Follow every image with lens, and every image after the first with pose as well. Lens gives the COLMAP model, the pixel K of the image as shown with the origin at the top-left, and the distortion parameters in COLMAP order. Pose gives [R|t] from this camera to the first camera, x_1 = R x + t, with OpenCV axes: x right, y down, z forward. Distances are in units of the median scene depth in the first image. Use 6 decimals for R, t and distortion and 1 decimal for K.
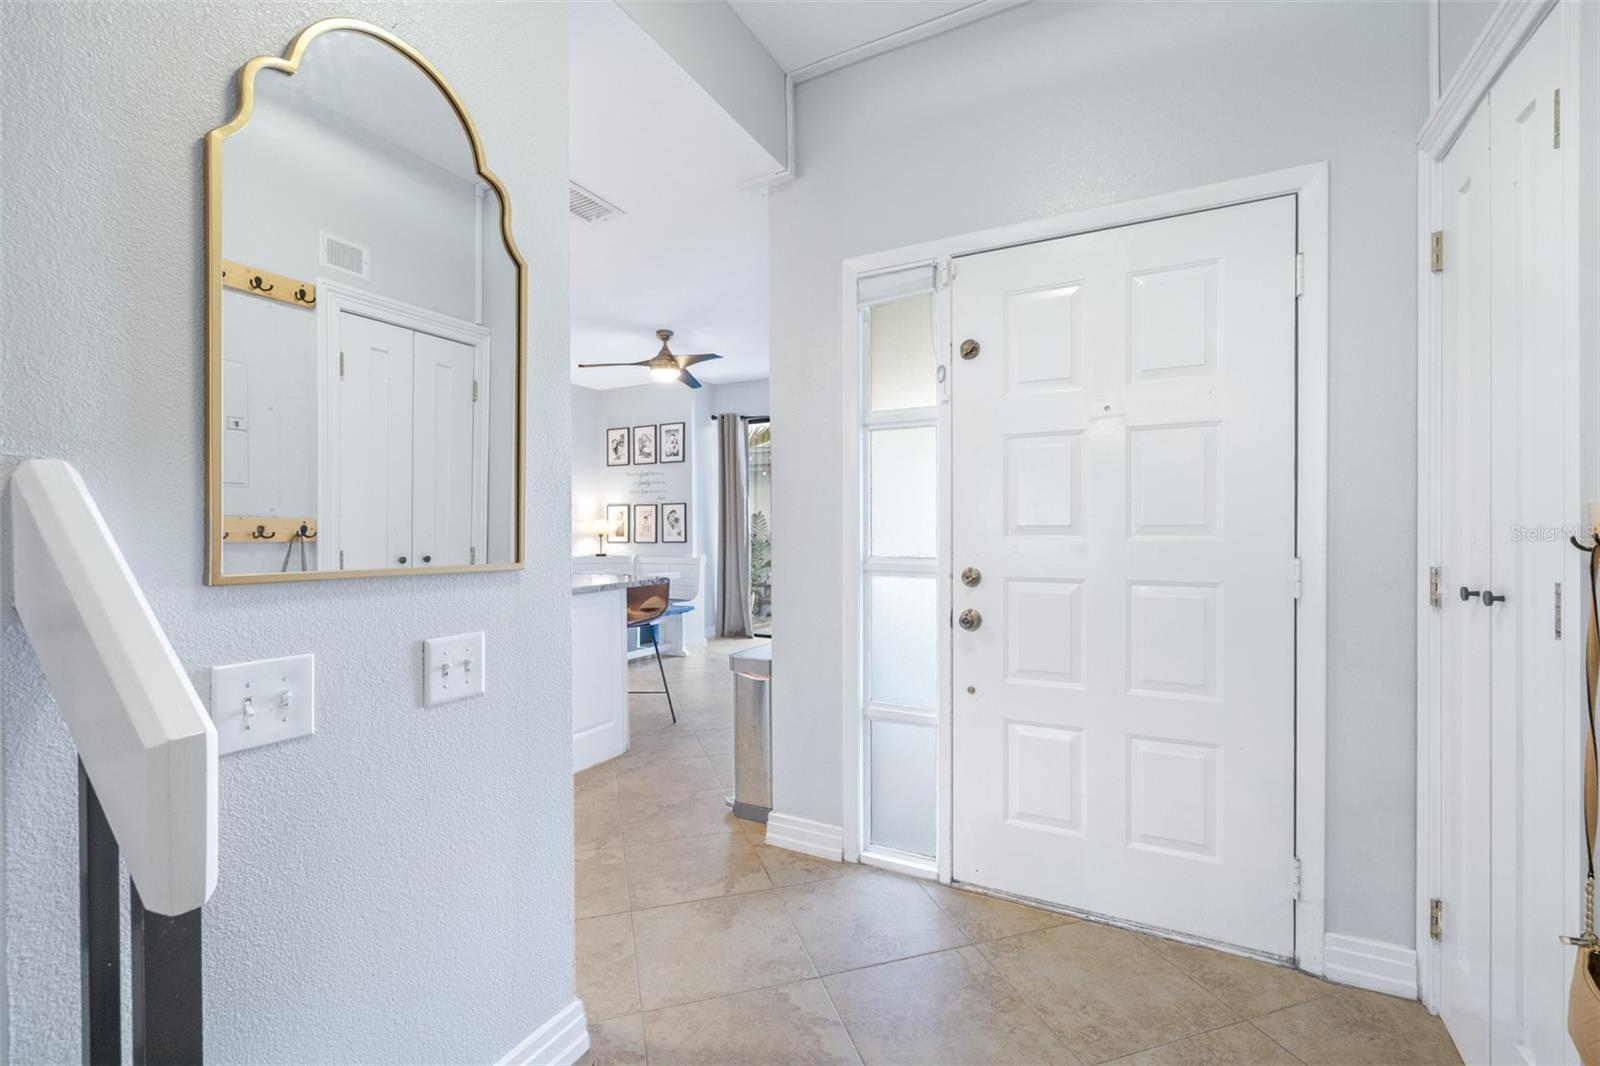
lens RADIAL K [[674.8, 0, 801.2], [0, 674.8, 538.4], [0, 0, 1]] dist [0.000319, 0.000192]
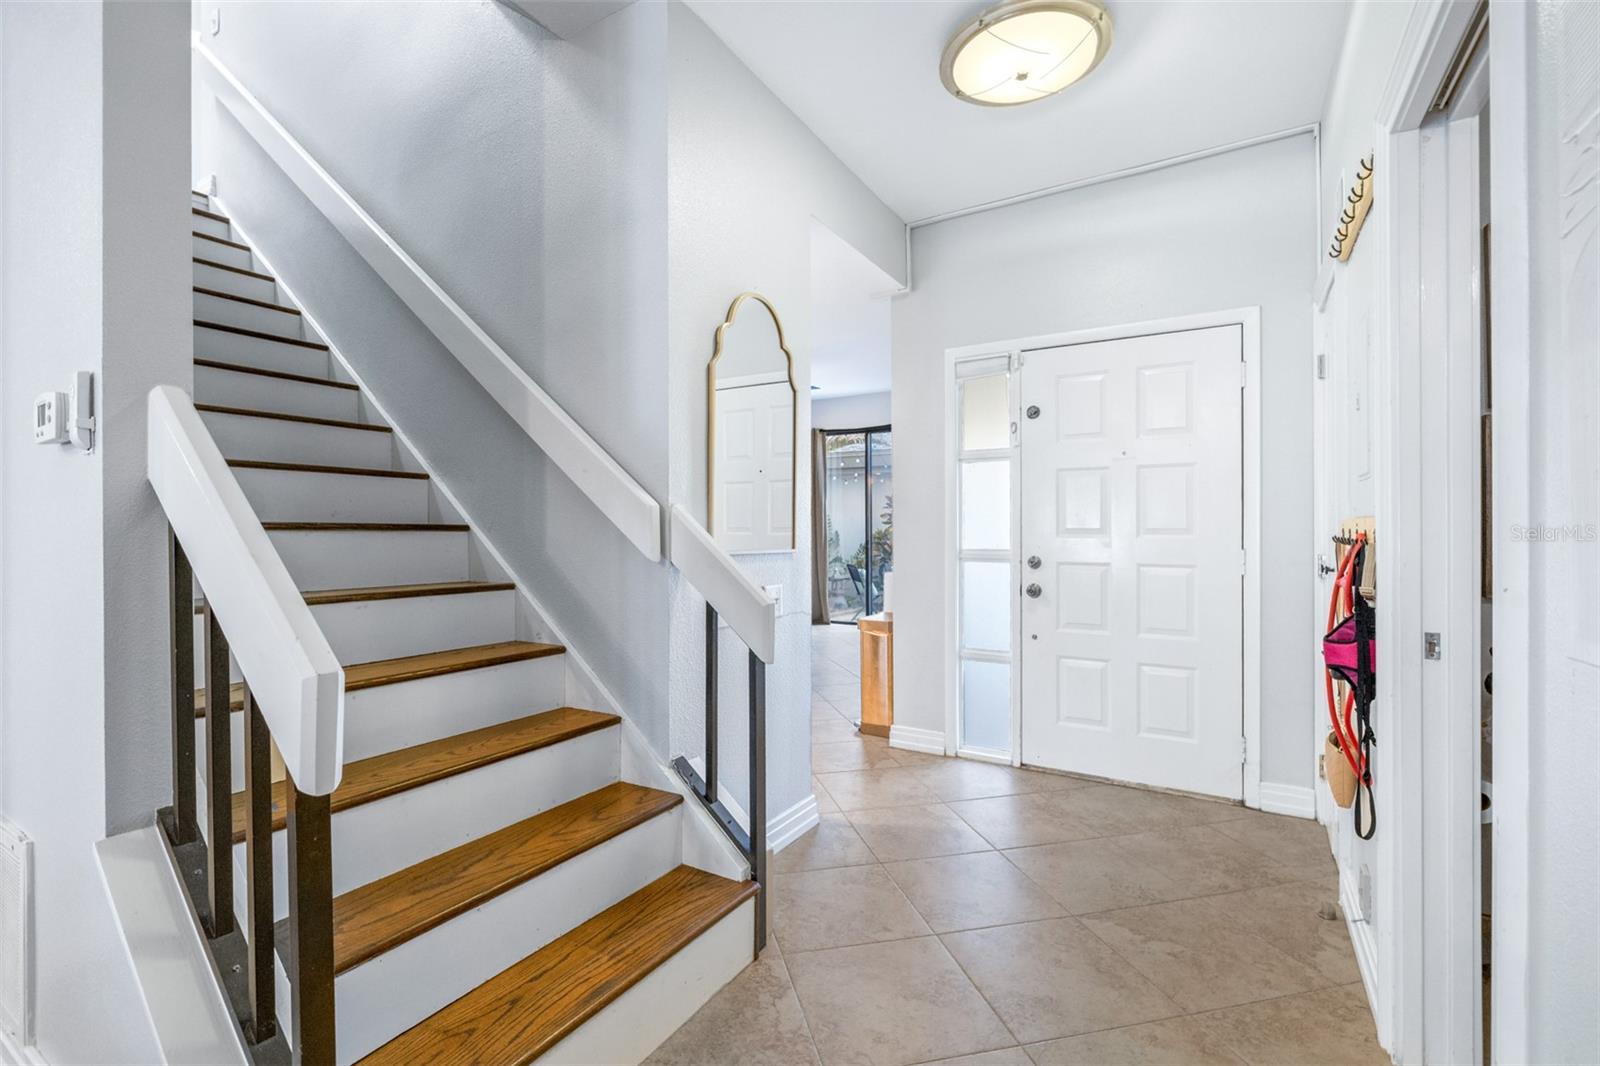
lens RADIAL K [[680.2, 0, 800.9], [0, 680.2, 524.7], [0, 0, 1]] dist [-0.000764, -0.000146]
pose [[0.997852, 0.003380, -0.065423, -0.167291], [-0.004547, 0.999833, -0.017692, 0.002122], [0.065352, 0.017951, 0.997701, -0.545114]]
